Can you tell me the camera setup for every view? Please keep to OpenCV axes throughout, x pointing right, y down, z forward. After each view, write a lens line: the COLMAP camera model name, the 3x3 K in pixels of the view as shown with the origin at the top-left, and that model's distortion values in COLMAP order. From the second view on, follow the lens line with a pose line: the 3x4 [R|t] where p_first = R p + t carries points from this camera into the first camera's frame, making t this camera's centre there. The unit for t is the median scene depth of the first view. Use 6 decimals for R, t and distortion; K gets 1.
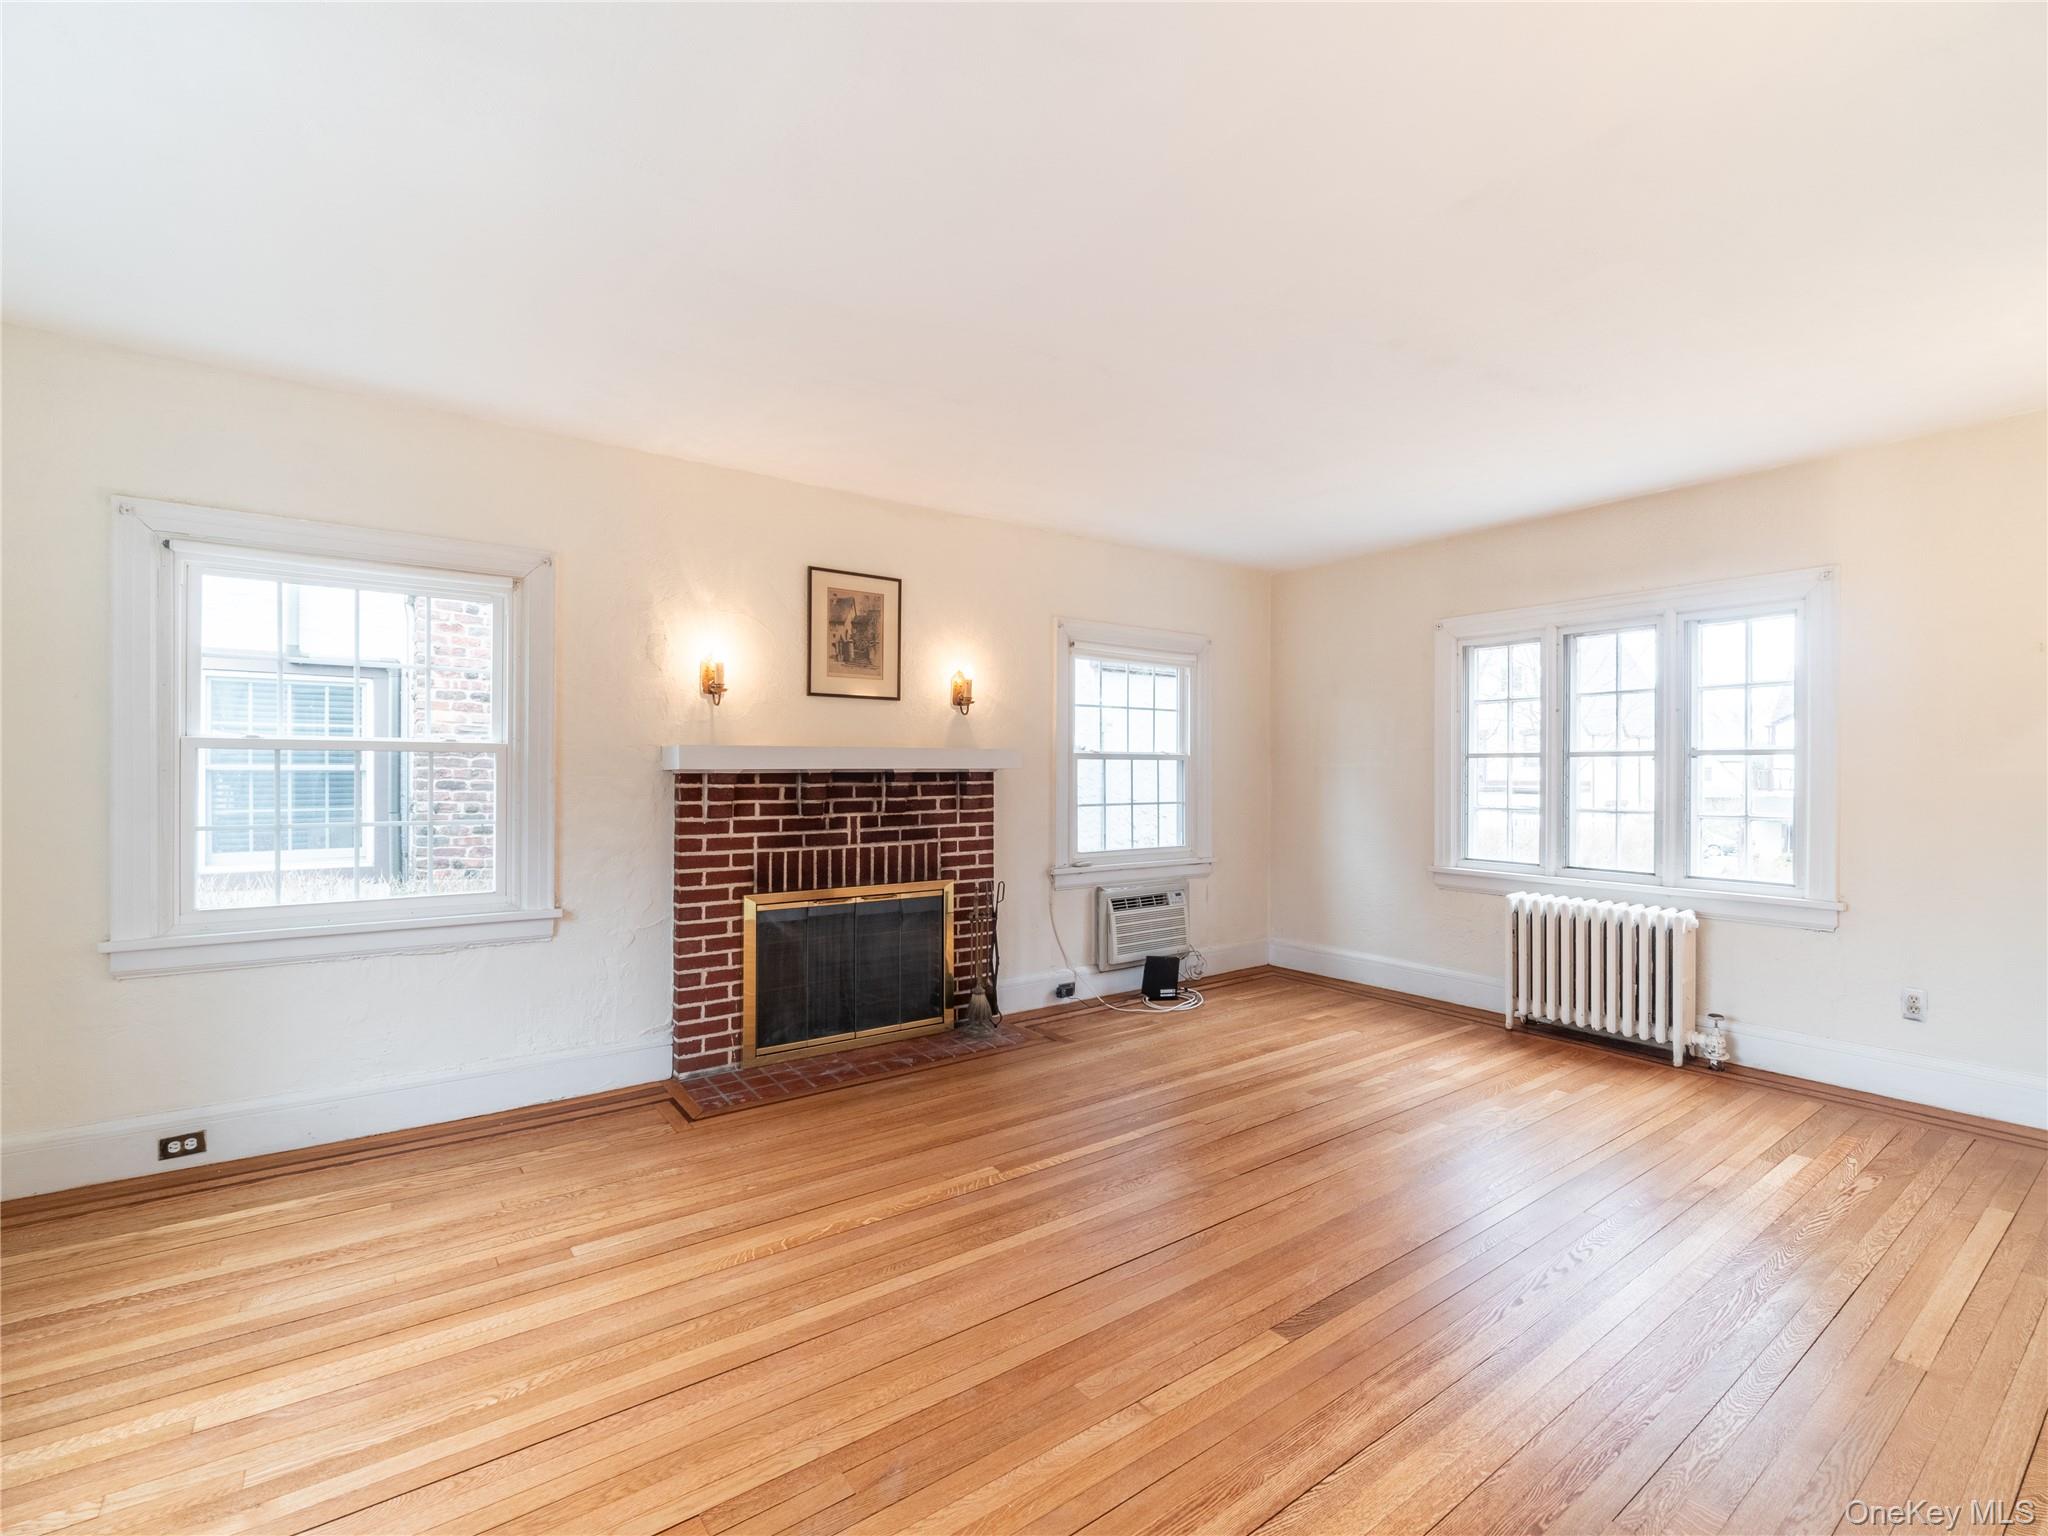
lens RADIAL K [[909.6, 0, 1017.7], [0, 909.6, 768.6], [0, 0, 1]] dist [0.004768, -0.005330]
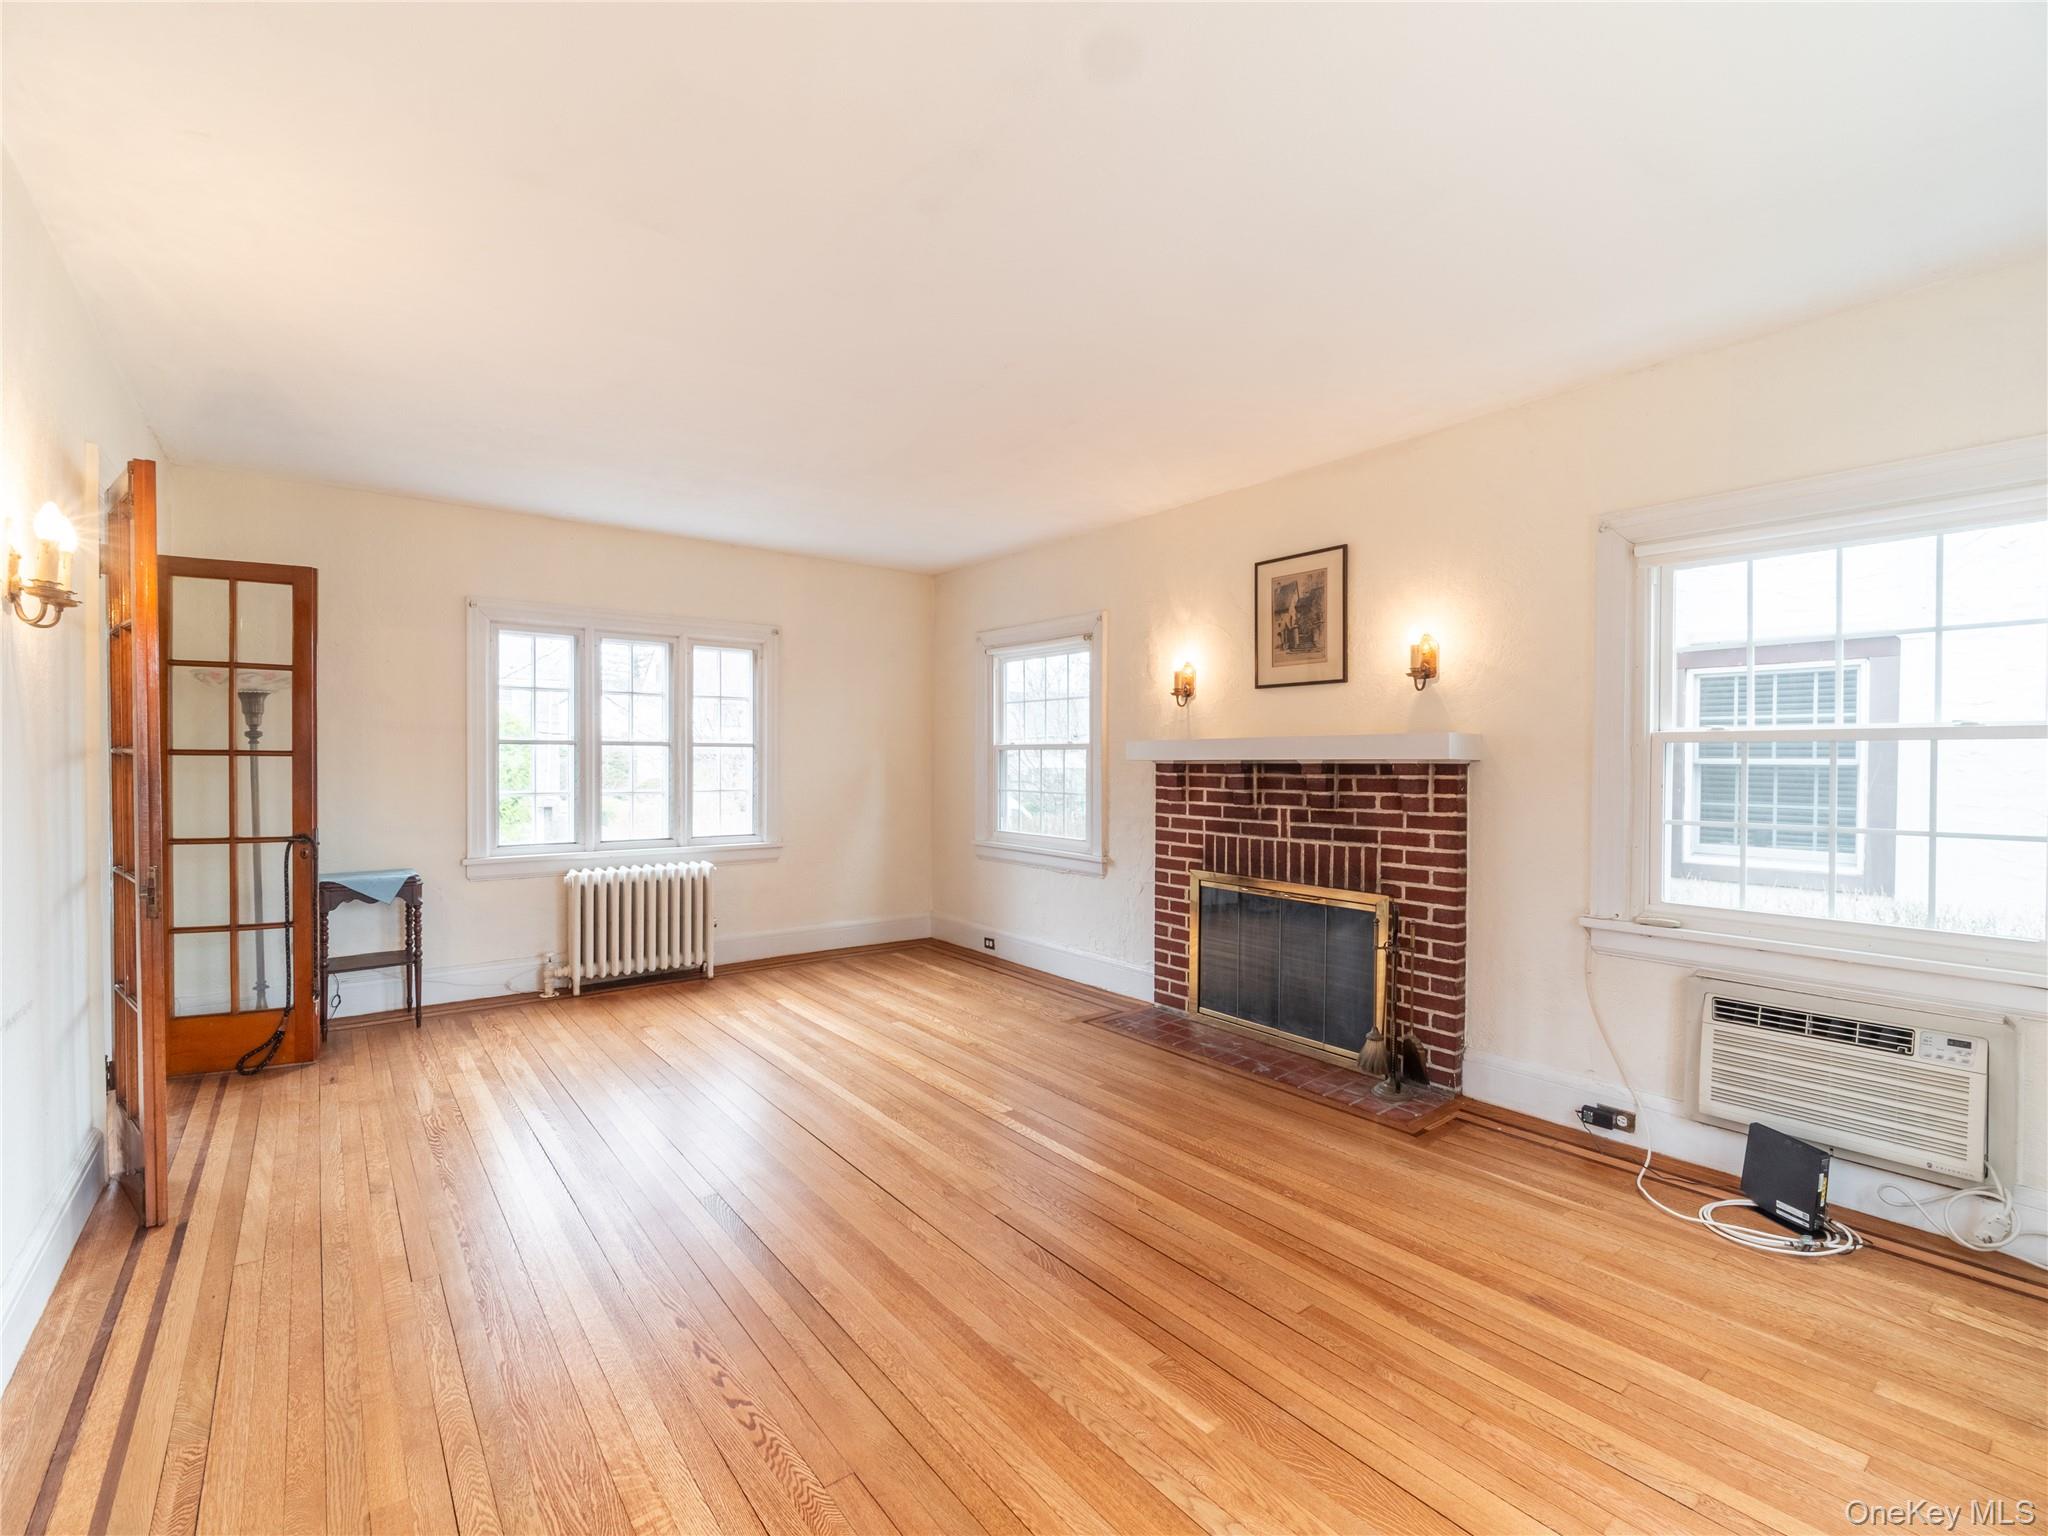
lens RADIAL K [[909.6, 0, 1017.7], [0, 909.6, 768.6], [0, 0, 1]] dist [0.004768, -0.005330]
pose [[0.031040, 0.007791, -0.999488, 0.779104], [-0.001418, 0.999969, 0.007751, 0.002524], [0.999517, 0.001177, 0.031050, 0.686280]]
